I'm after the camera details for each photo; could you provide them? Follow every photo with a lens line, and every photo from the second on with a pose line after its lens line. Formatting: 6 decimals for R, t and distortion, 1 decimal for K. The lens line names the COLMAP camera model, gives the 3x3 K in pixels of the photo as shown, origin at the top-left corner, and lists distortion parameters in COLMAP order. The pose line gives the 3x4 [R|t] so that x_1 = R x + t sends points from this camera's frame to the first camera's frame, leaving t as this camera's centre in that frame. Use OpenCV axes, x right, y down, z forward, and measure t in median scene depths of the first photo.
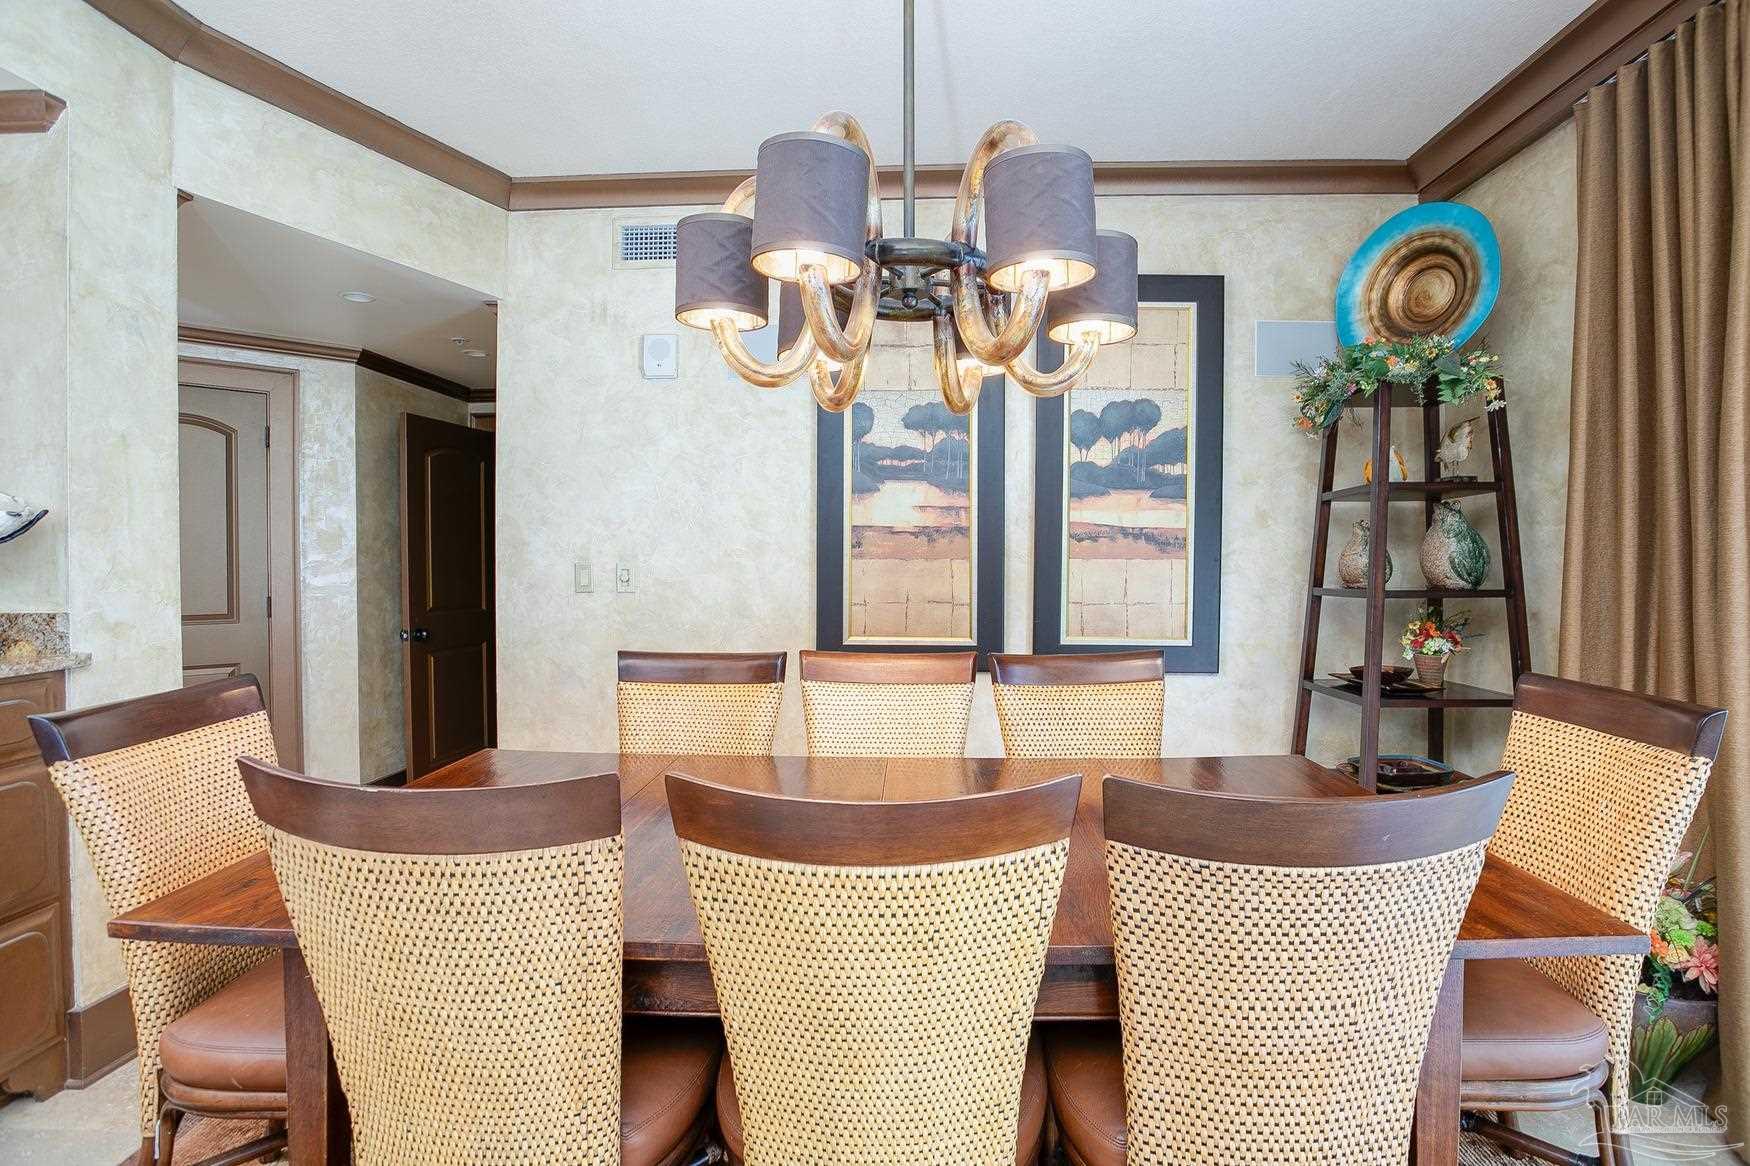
lens RADIAL K [[854.9, 0, 900.3], [0, 854.9, 569.1], [0, 0, 1]] dist [-0.066557, 0.025822]
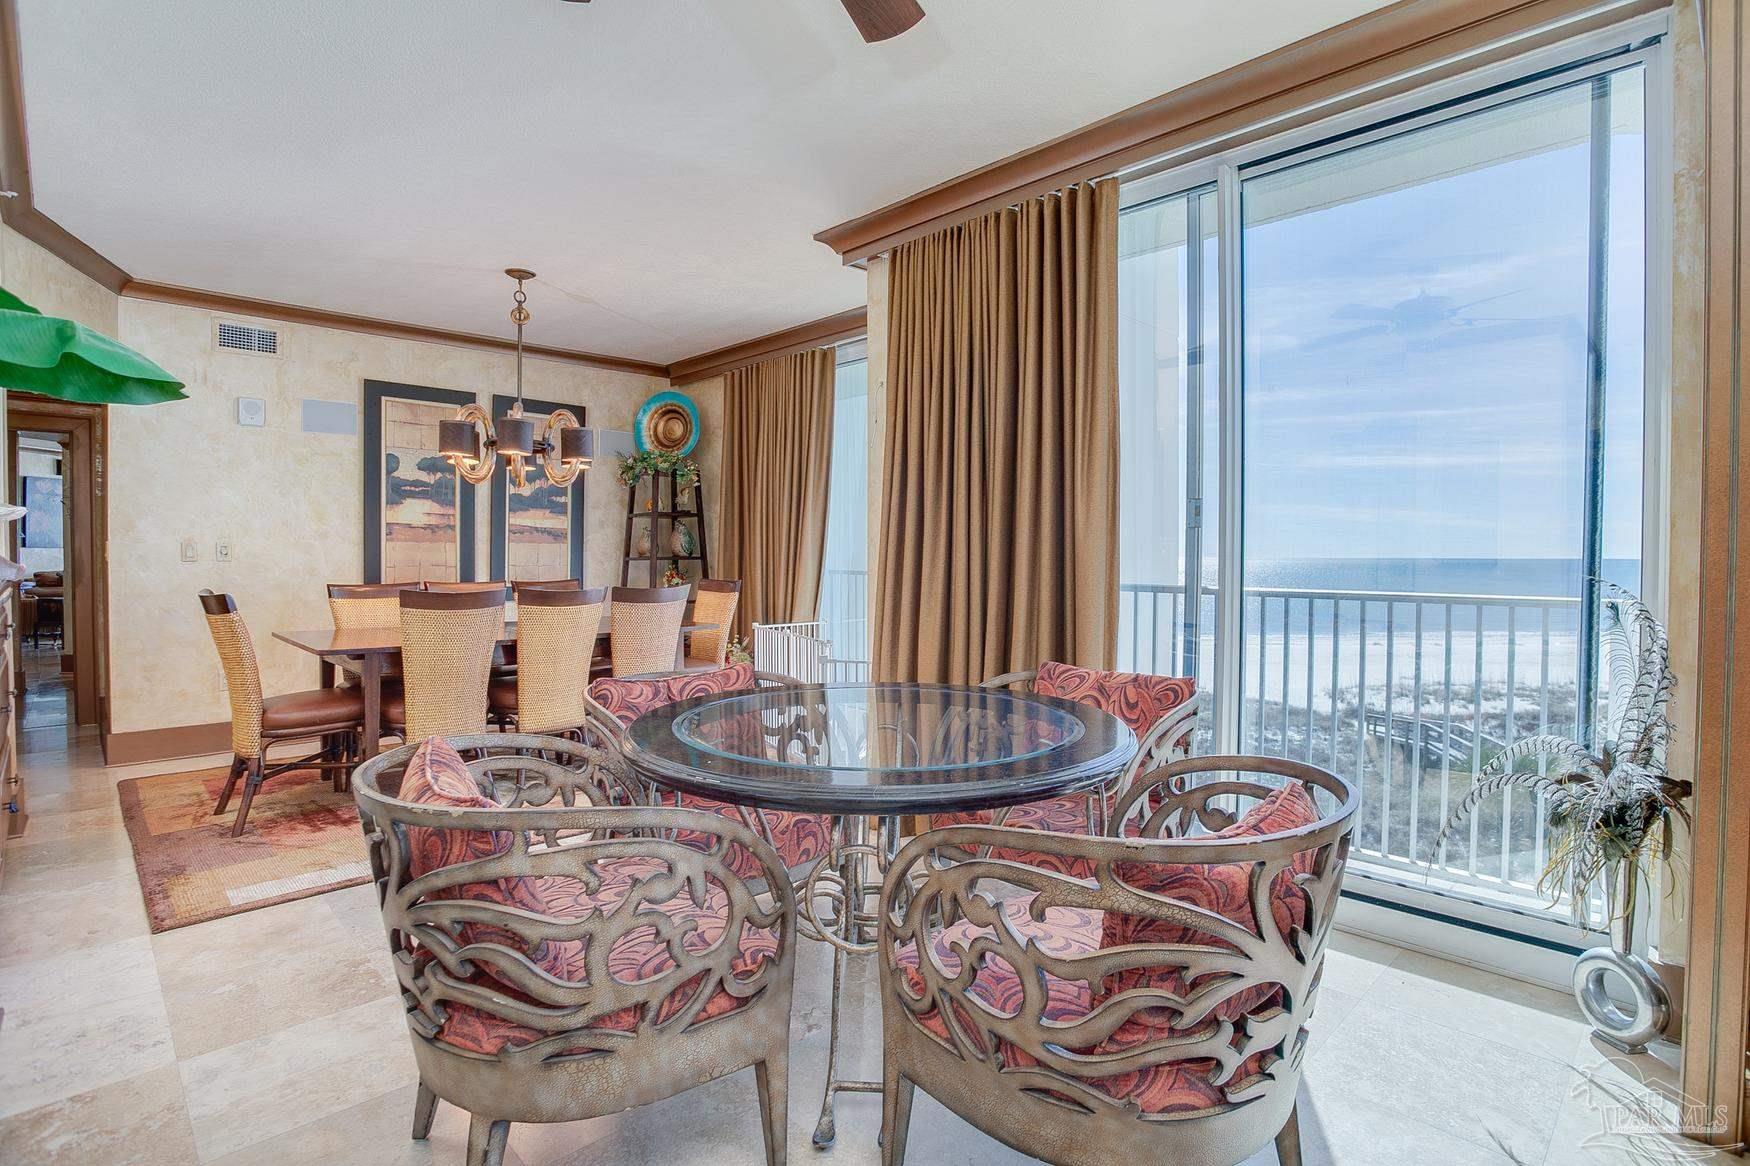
lens RADIAL K [[854.9, 0, 900.3], [0, 854.9, 569.1], [0, 0, 1]] dist [-0.066557, 0.025822]
pose [[0.677106, -0.010032, 0.735817, -0.625808], [0.003988, 0.999942, 0.009964, 0.033092], [-0.735875, -0.003812, 0.677107, -0.980728]]
